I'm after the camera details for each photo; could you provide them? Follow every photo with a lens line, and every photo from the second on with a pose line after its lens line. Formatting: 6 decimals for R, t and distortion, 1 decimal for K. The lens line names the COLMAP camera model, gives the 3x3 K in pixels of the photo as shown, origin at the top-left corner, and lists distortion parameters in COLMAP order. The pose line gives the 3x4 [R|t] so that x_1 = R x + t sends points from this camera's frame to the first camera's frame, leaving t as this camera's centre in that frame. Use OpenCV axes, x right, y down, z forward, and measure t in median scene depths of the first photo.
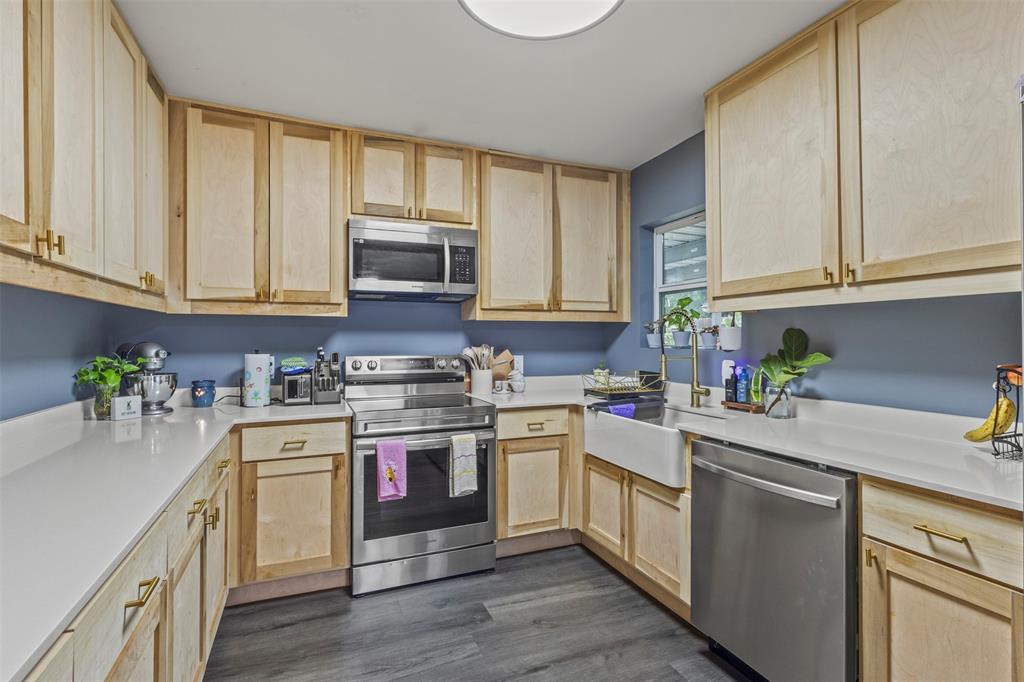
lens RADIAL K [[481.5, 0, 508.7], [0, 481.5, 332.6], [0, 0, 1]] dist [0.003729, 0.001493]
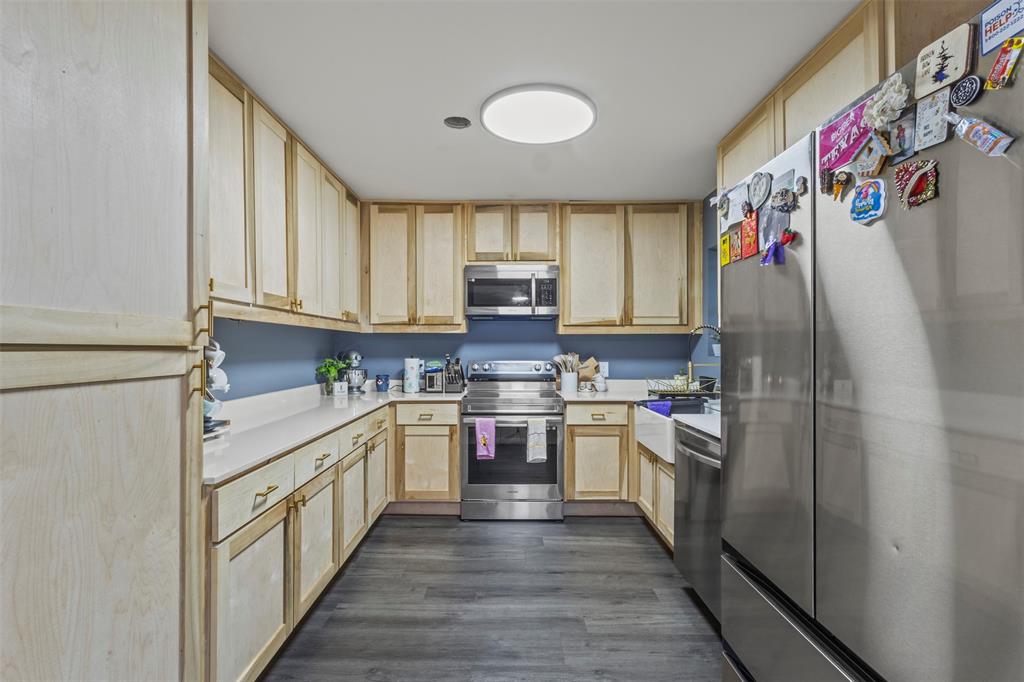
lens RADIAL K [[481.5, 0, 510.8], [0, 481.5, 346.5], [0, 0, 1]] dist [0.003729, 0.001493]
pose [[0.924712, -0.000362, -0.380667, 0.351435], [0.004954, 0.999926, 0.011083, -0.008108], [0.380635, -0.012134, 0.924646, -0.290783]]
